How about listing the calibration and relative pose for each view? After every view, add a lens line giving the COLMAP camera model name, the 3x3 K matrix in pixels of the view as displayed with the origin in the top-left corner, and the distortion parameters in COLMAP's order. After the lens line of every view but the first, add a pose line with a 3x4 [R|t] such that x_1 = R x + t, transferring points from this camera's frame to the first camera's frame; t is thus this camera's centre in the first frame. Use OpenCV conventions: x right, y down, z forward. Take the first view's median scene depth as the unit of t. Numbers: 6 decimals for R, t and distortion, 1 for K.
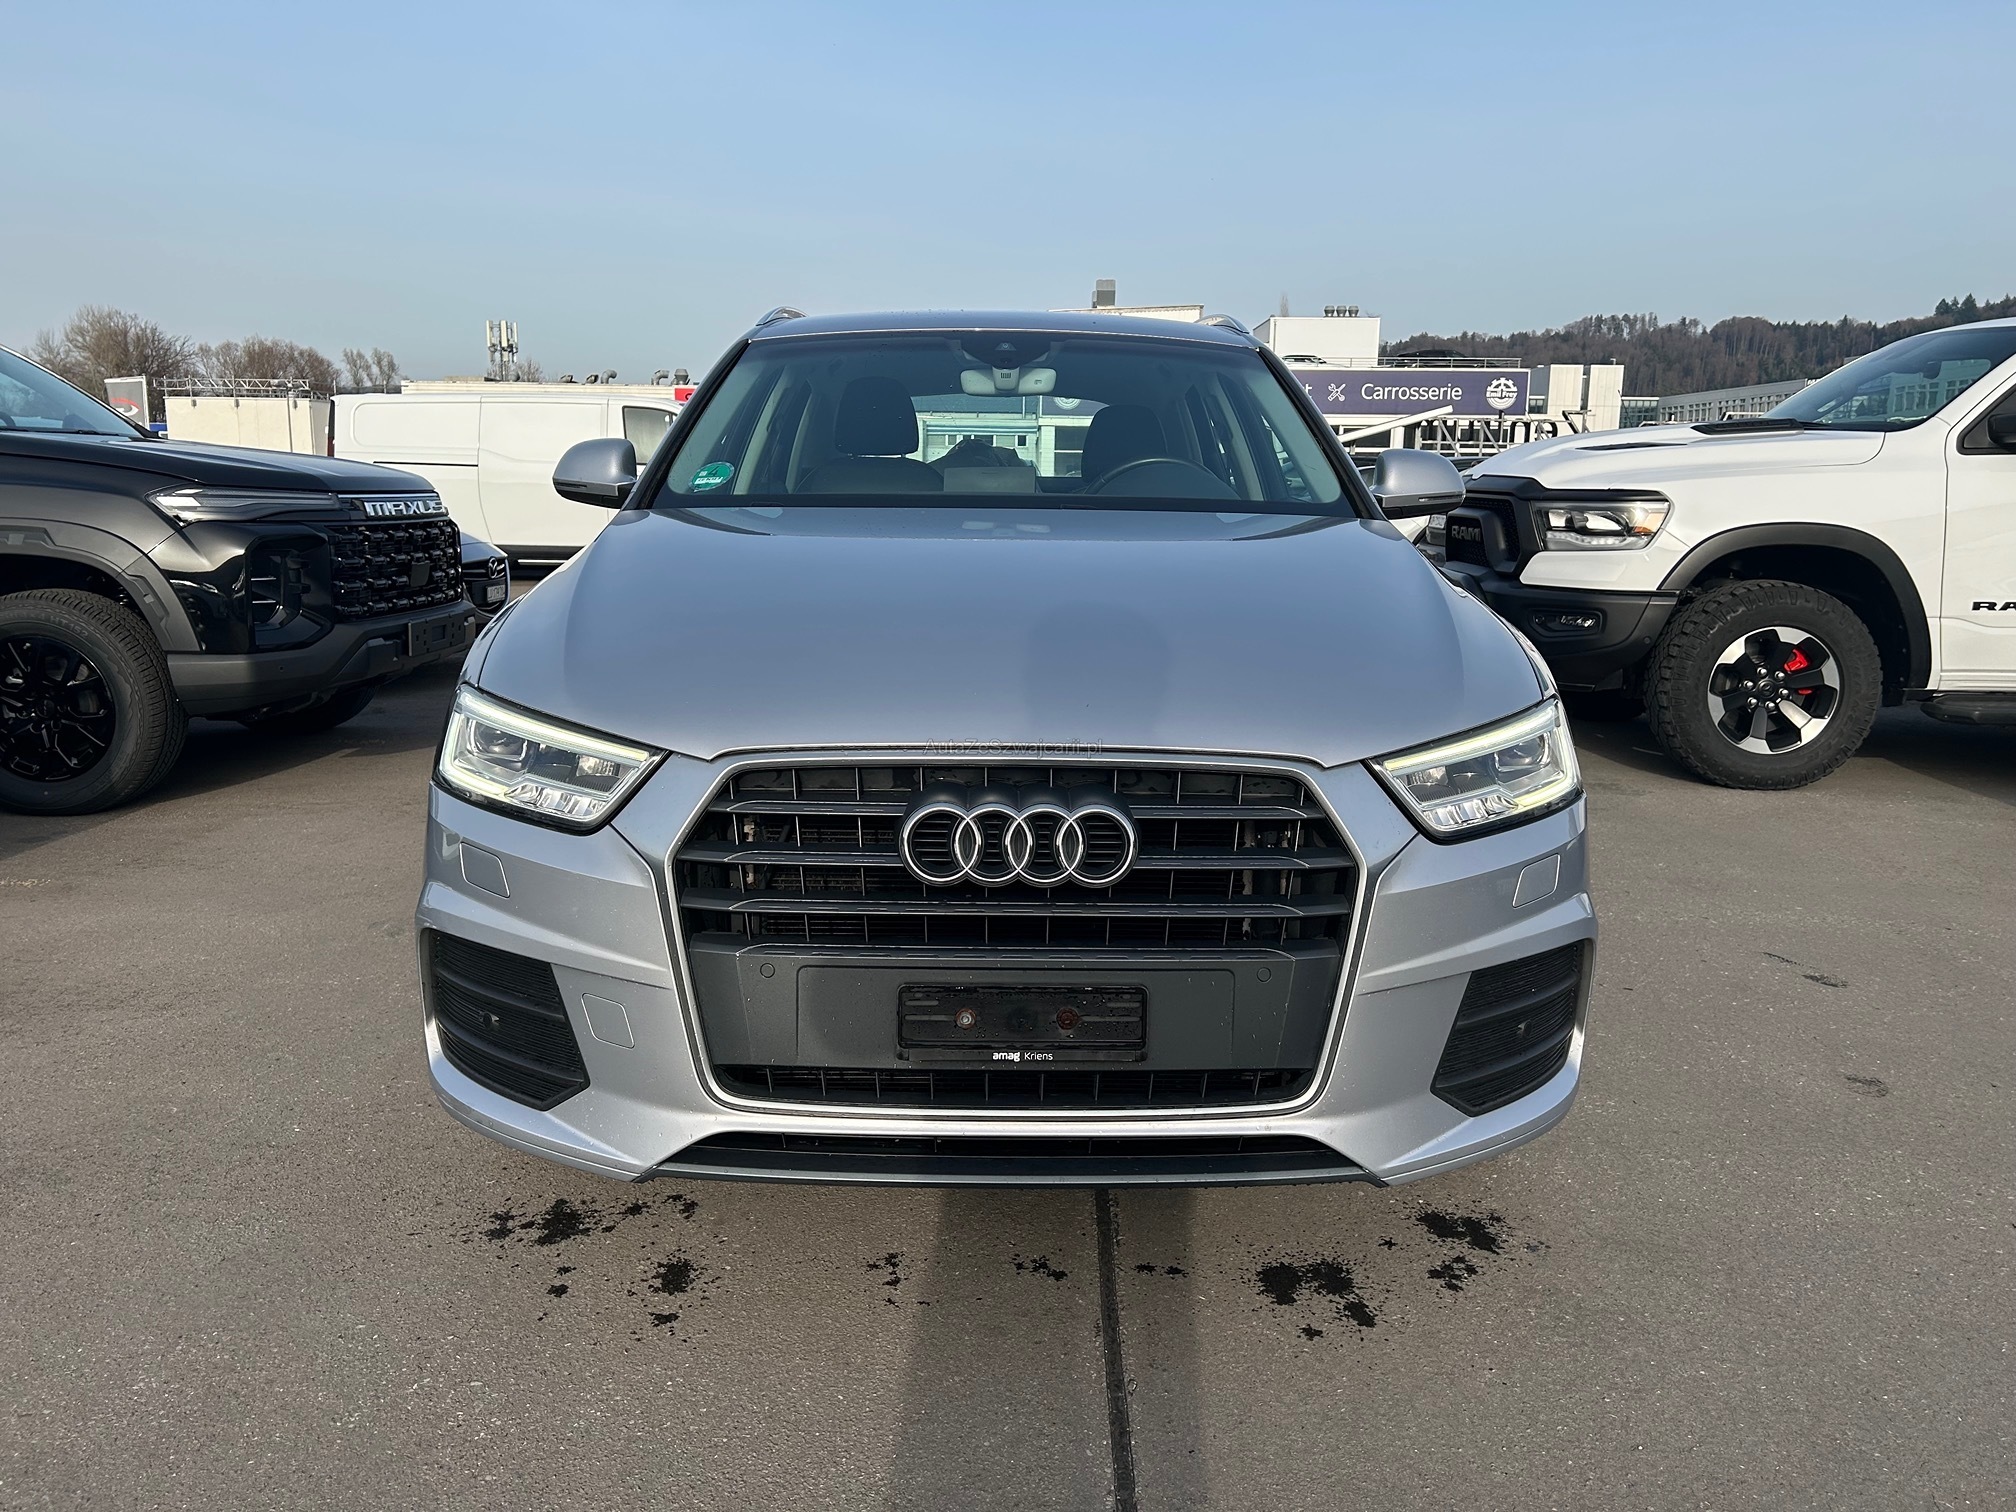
lens RADIAL K [[1542.1, 0, 994.5], [0, 1542.1, 752.3], [0, 0, 1]] dist [0.049715, -0.051067]
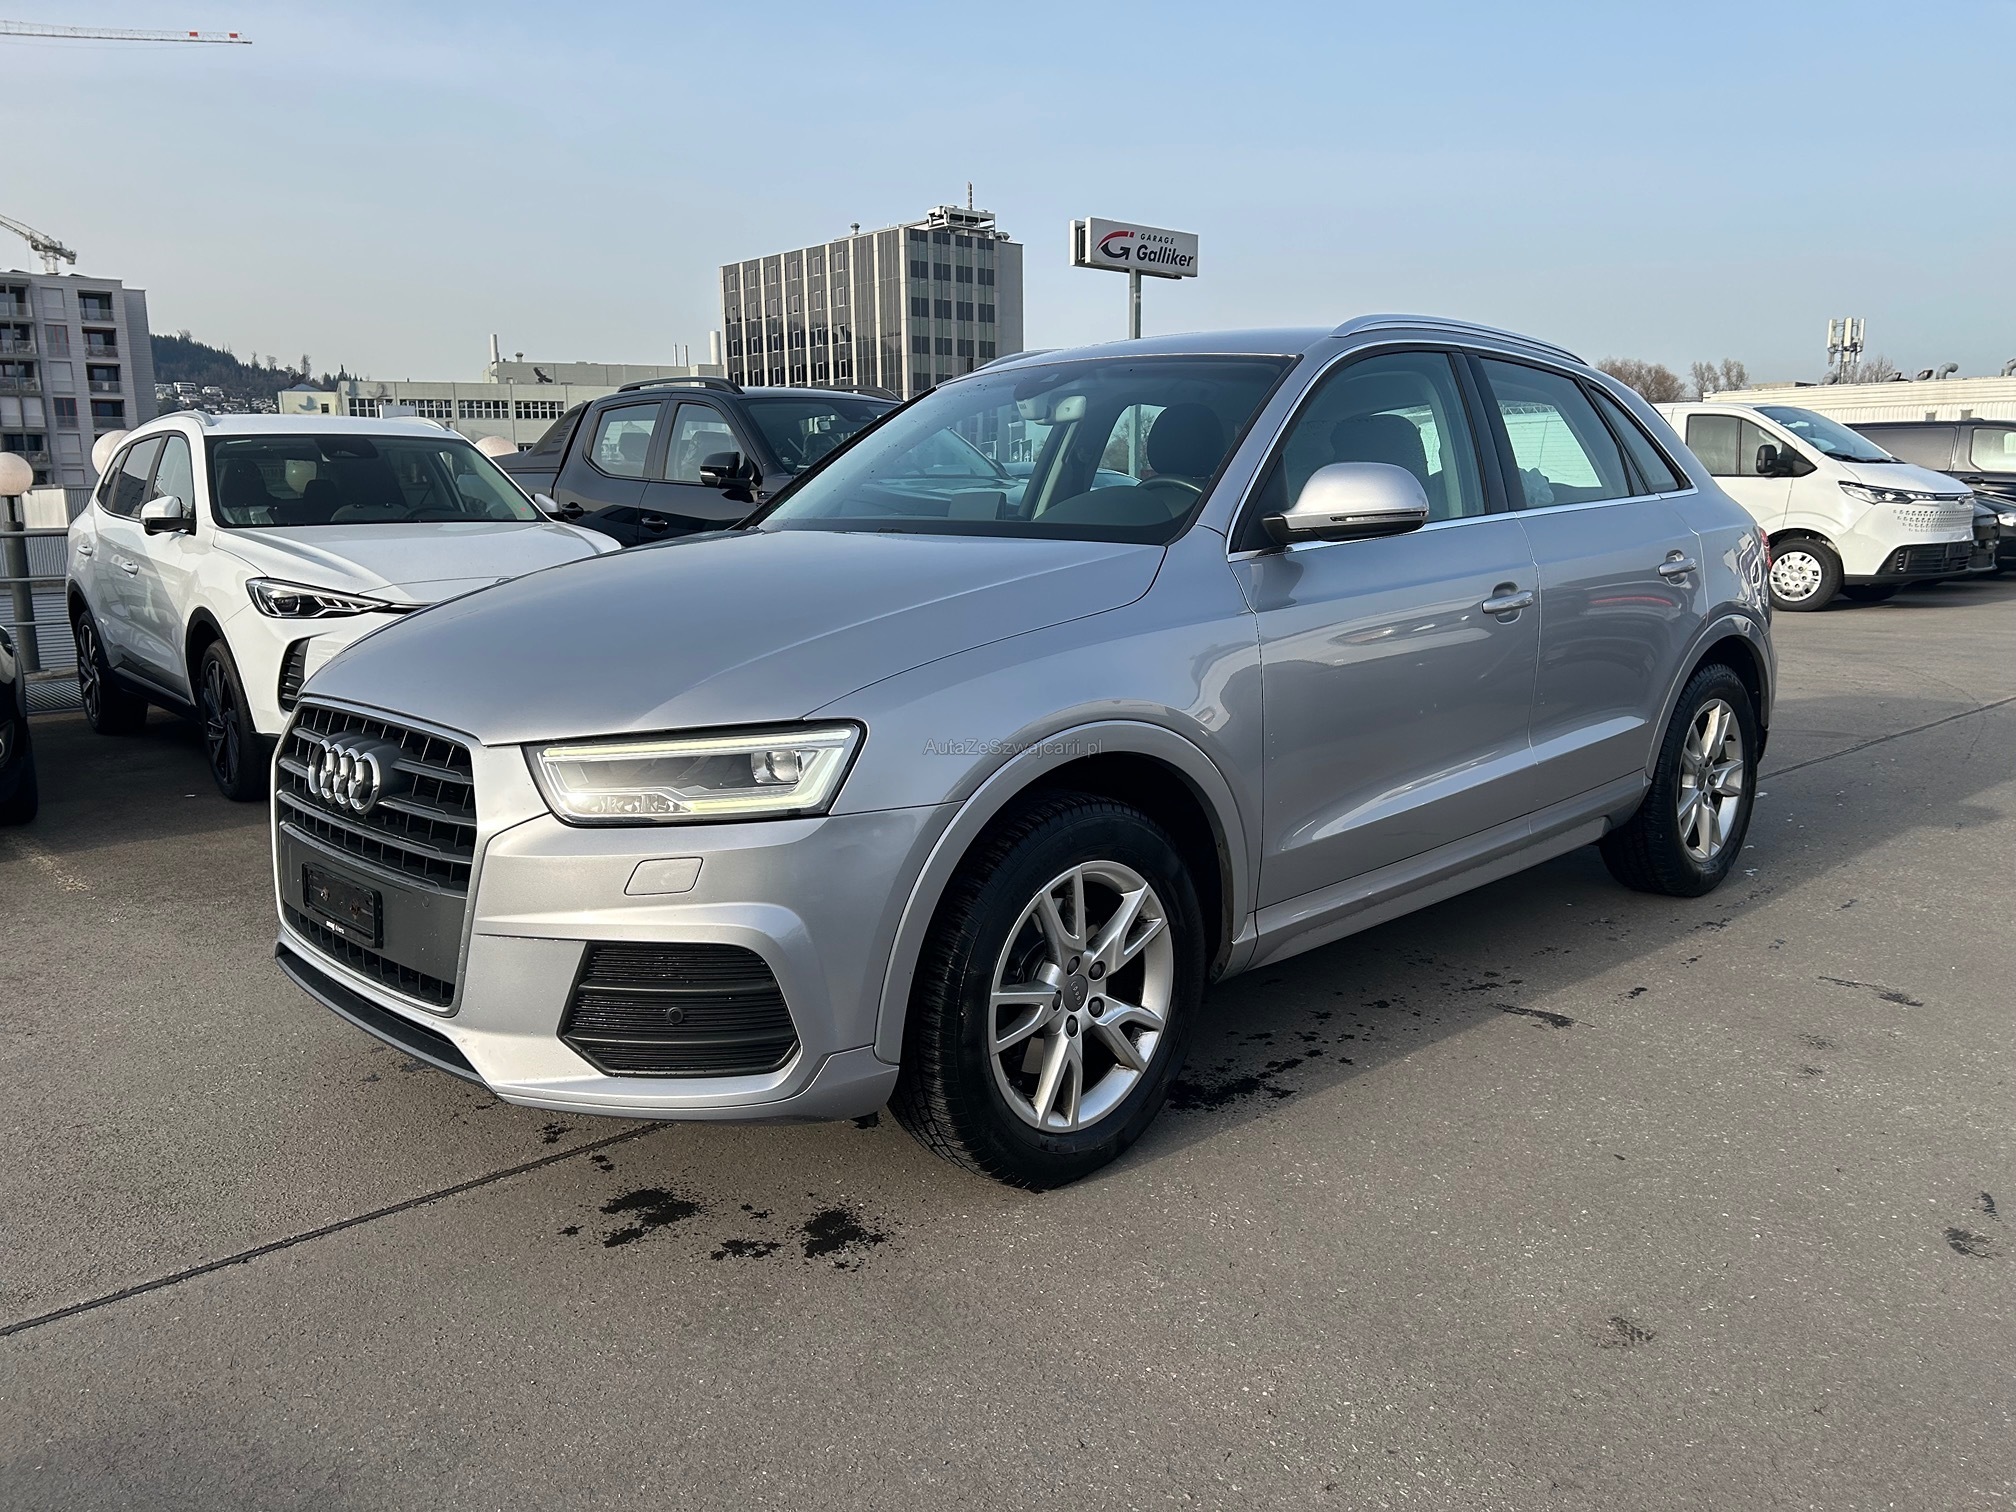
lens RADIAL K [[1542.1, 0, 997.3], [0, 1542.1, 750.6], [0, 0, 1]] dist [0.049715, -0.051067]
pose [[0.669953, 0.105218, -0.734910, 0.063409], [-0.112475, 0.992864, 0.039617, -0.003701], [0.733834, 0.056118, 0.677007, 0.021087]]
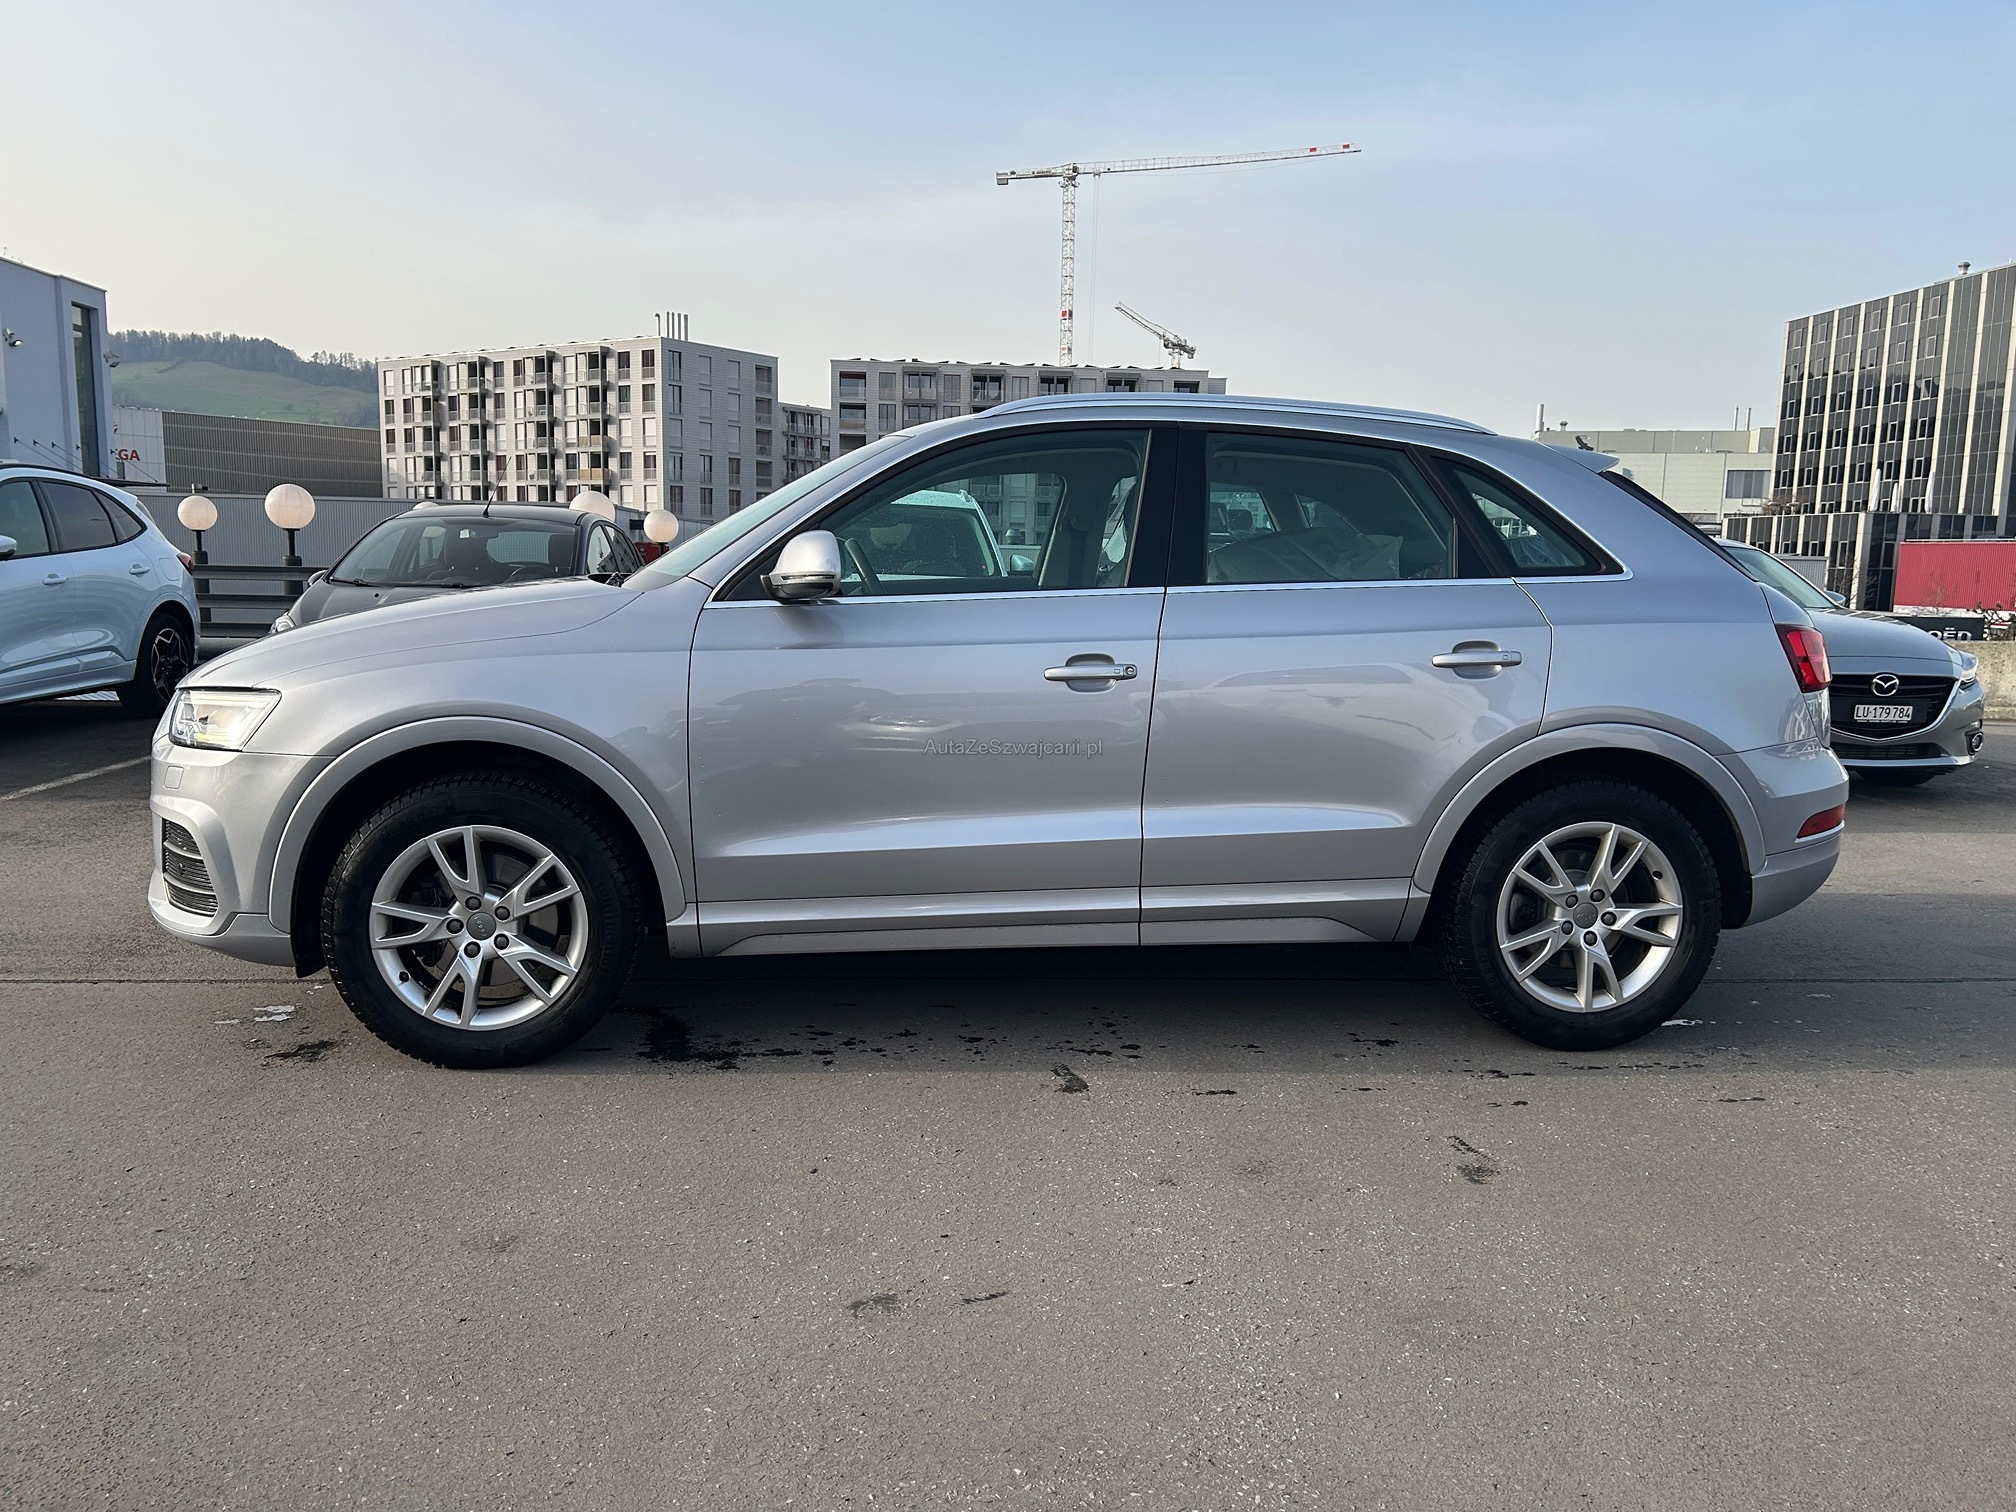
lens RADIAL K [[1542.1, 0, 1023.0], [0, 1542.1, 761.2], [0, 0, 1]] dist [0.049715, -0.051067]
pose [[0.072961, 0.125017, -0.989468, 0.103578], [-0.195209, 0.974713, 0.108759, -0.015044], [0.978044, 0.185218, 0.095520, 0.085426]]
